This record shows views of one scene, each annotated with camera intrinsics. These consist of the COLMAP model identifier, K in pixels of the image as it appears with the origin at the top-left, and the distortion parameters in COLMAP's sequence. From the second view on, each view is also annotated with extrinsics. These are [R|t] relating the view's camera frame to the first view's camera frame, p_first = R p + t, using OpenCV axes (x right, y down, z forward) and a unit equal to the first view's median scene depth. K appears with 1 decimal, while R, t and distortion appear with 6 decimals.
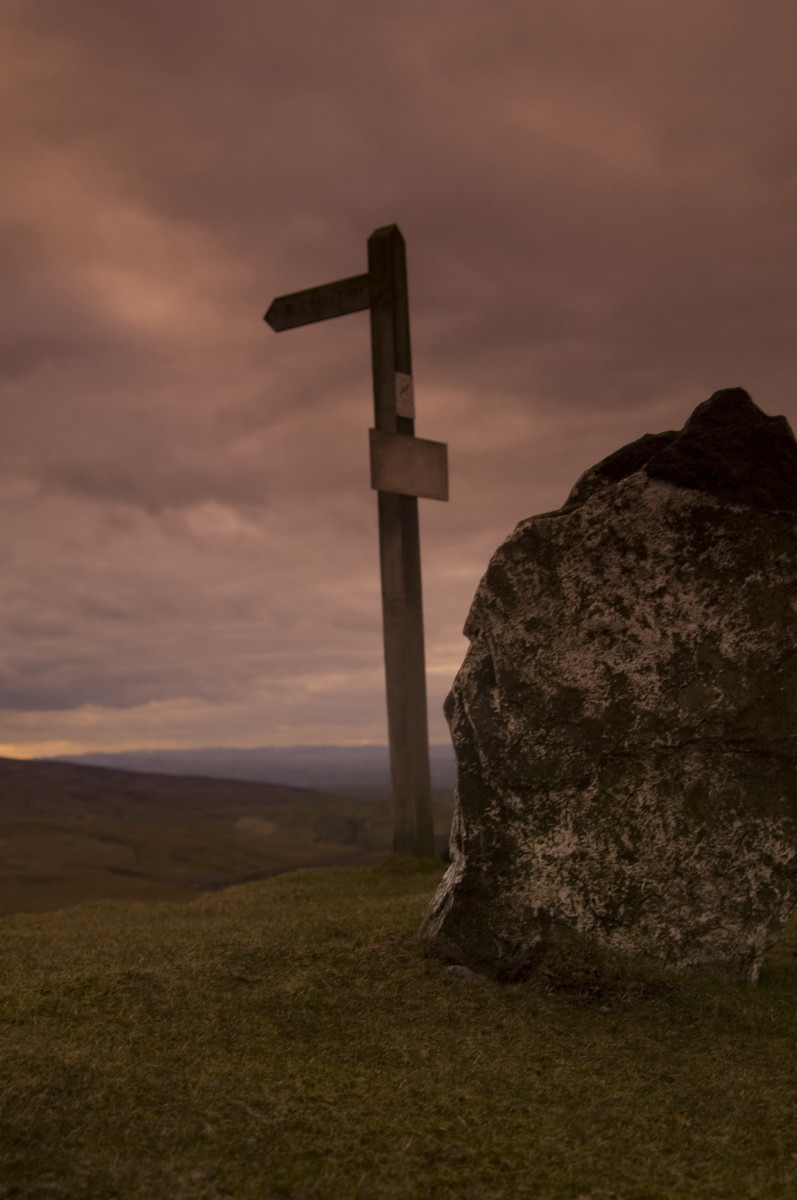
lens RADIAL K [[1455.5, 0, 398.3], [0, 1455.5, 606.2], [0, 0, 1]] dist [-0.124385, 0.123300]
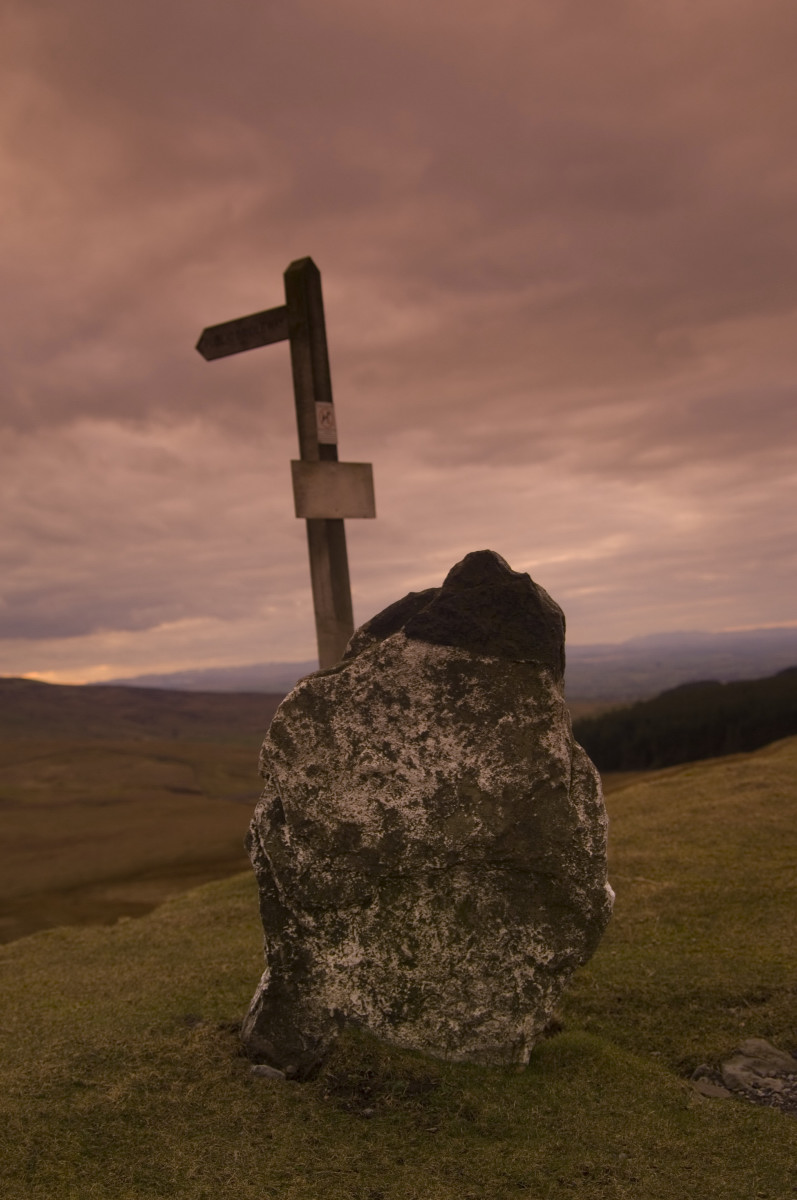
lens RADIAL K [[1455.5, 0, 398.3], [0, 1455.5, 606.2], [0, 0, 1]] dist [-0.124385, 0.123300]
pose [[0.998065, -0.053442, -0.031772, 0.202800], [0.055340, 0.996529, 0.062195, -0.184264], [0.028337, -0.063833, 0.997558, -0.137239]]
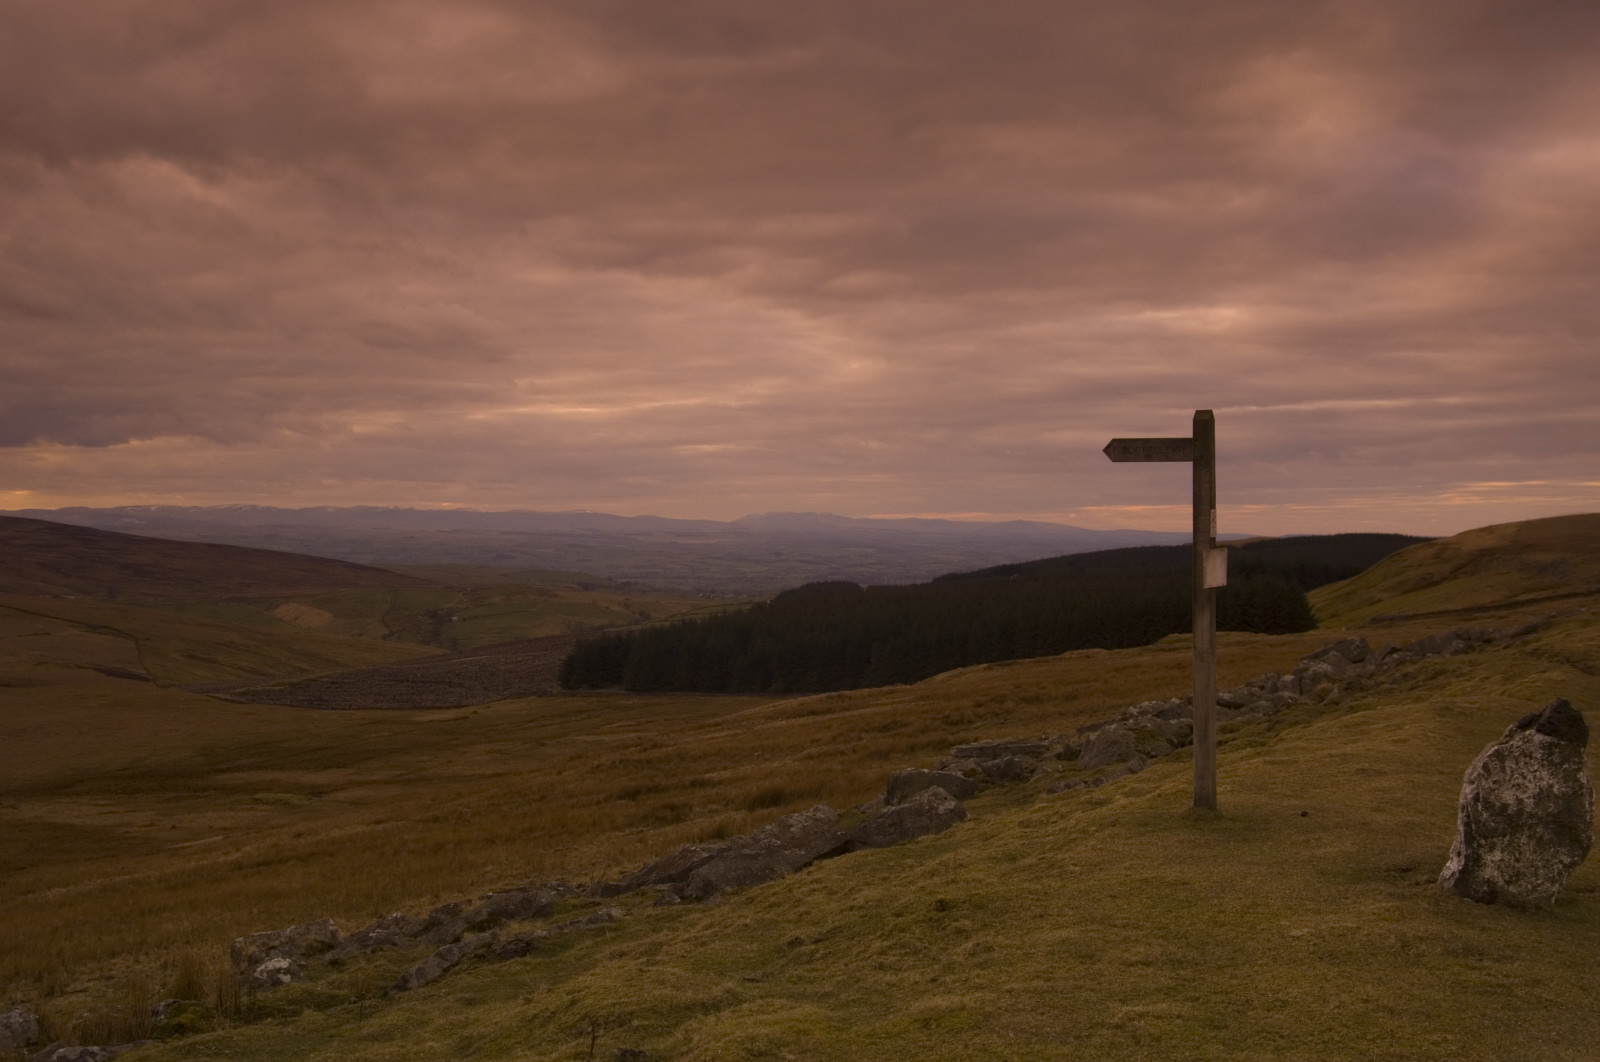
lens RADIAL K [[1940.7, 0, 800.0], [0, 1940.7, 531.0], [0, 0, 1]] dist [-0.124385, 0.123300]
pose [[0.988610, 0.034870, 0.146403, -1.833404], [-0.049376, 0.994093, 0.096646, -0.776376], [-0.142168, -0.102774, 0.984493, -2.470149]]
